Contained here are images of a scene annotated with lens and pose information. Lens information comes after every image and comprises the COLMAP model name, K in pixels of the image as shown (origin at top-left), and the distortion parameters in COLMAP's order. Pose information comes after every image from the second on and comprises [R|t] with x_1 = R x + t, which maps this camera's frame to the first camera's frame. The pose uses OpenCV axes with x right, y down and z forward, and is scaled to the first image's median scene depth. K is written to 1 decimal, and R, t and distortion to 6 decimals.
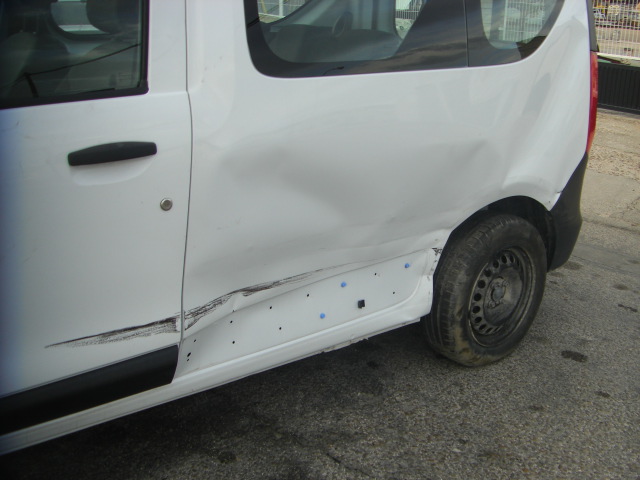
lens RADIAL K [[720.0, 0, 384.5], [0, 720.0, 268.8], [0, 0, 1]] dist [-0.169950, 0.050201]
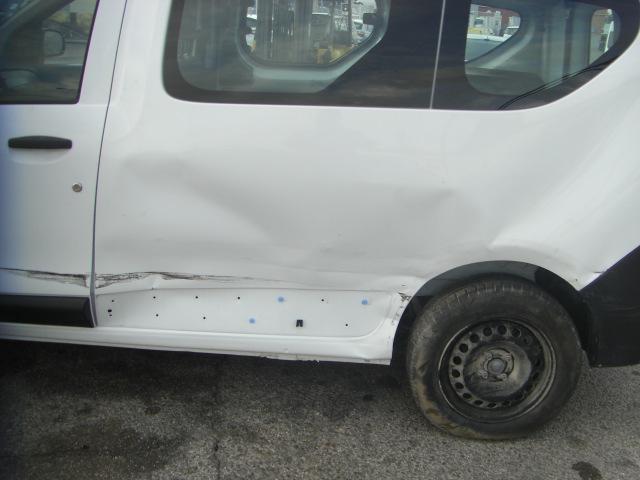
lens RADIAL K [[720.0, 0, 384.5], [0, 720.0, 268.8], [0, 0, 1]] dist [-0.169950, 0.050201]
pose [[0.766862, 0.210886, -0.606176, 0.628841], [-0.249651, 0.968109, 0.020972, -0.074928], [0.591267, 0.135250, 0.795054, 0.210619]]
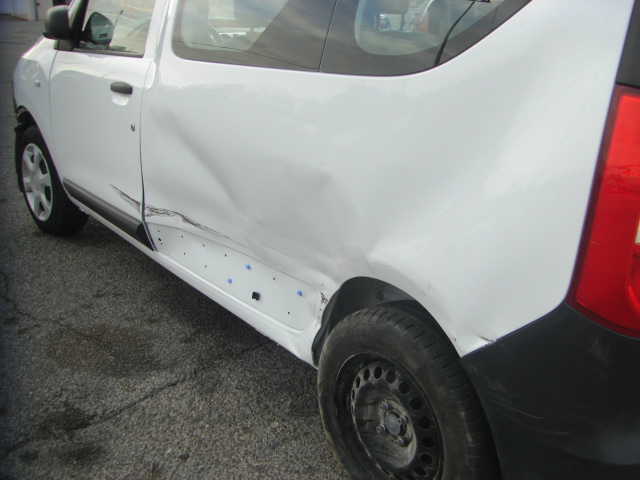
lens RADIAL K [[720.0, 0, 384.5], [0, 720.0, 268.8], [0, 0, 1]] dist [-0.169950, 0.050201]
pose [[-0.014209, 0.308083, -0.951253, 0.833277], [-0.382392, 0.877358, 0.289862, -0.315947], [0.923891, 0.367870, 0.105342, 0.963772]]
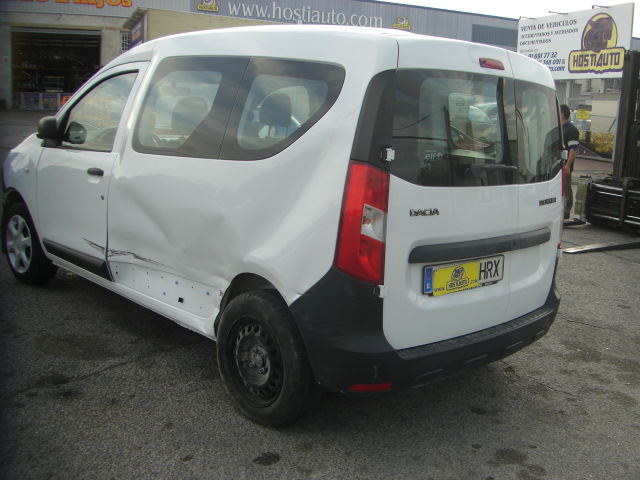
lens RADIAL K [[720.0, 0, 384.5], [0, 720.0, 268.8], [0, 0, 1]] dist [-0.169950, 0.050201]
pose [[0.078192, 0.162640, -0.983582, 1.413613], [-0.395143, 0.910853, 0.119201, -0.349193], [0.915286, 0.379335, 0.135488, 1.080859]]
